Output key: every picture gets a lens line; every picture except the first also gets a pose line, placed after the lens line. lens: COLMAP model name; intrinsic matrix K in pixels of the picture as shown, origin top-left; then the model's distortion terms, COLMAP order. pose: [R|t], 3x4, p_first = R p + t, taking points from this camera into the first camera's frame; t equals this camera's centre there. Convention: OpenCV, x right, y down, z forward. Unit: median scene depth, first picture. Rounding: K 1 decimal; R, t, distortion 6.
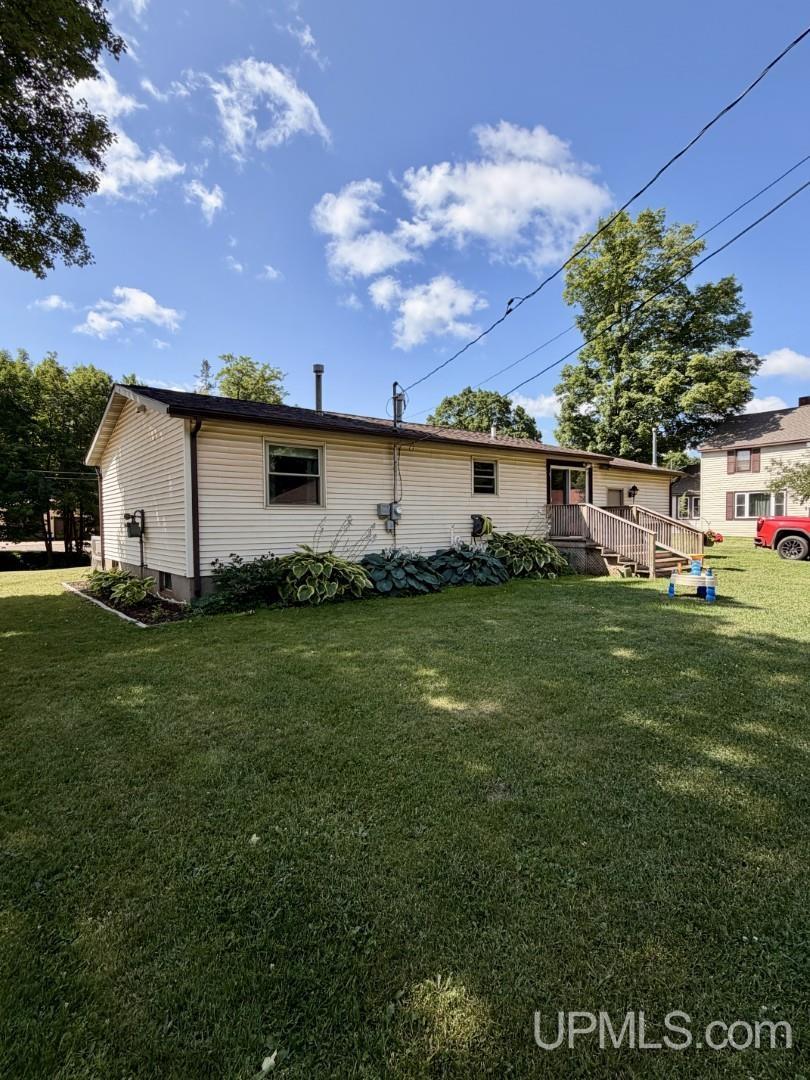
lens RADIAL K [[536.5, 0, 406.7], [0, 536.5, 541.3], [0, 0, 1]] dist [0.000760, 0.000016]
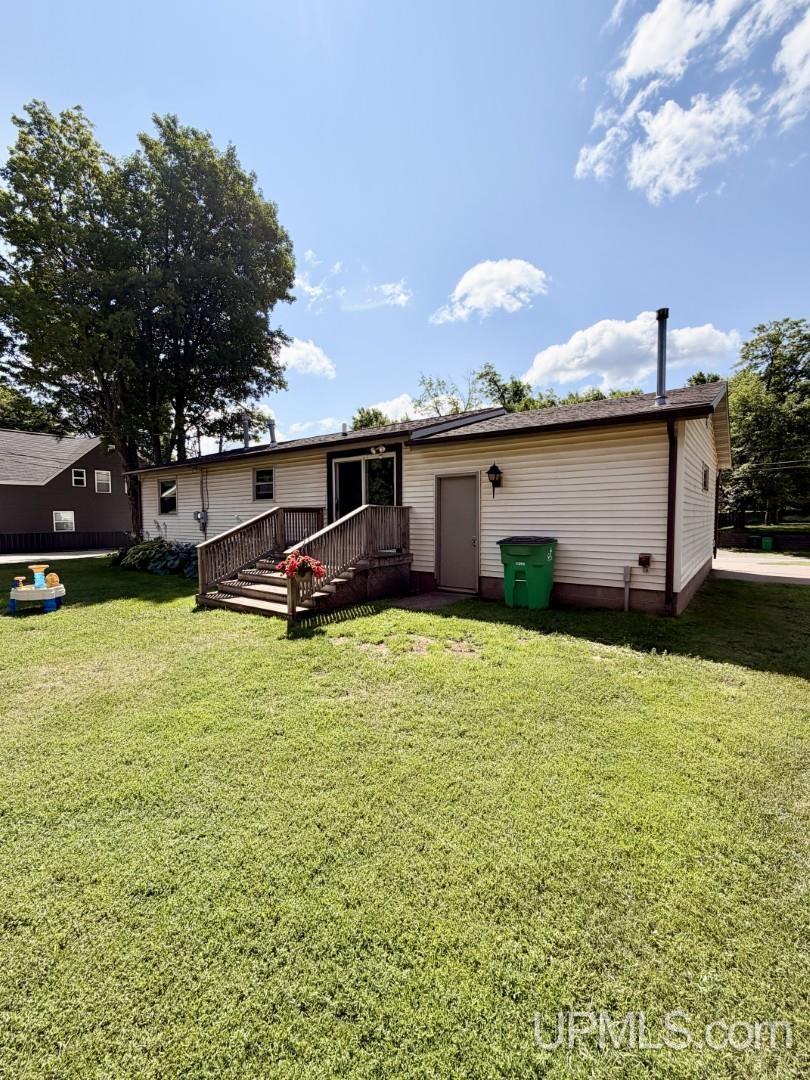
lens RADIAL K [[470.5, 0, 405.5], [0, 470.5, 541.2], [0, 0, 1]] dist [-0.000129, -0.000003]
pose [[0.240793, 0.058160, -0.968832, 1.100592], [-0.035729, 0.998058, 0.051034, -0.061955], [0.969919, 0.022327, 0.242403, 1.022964]]
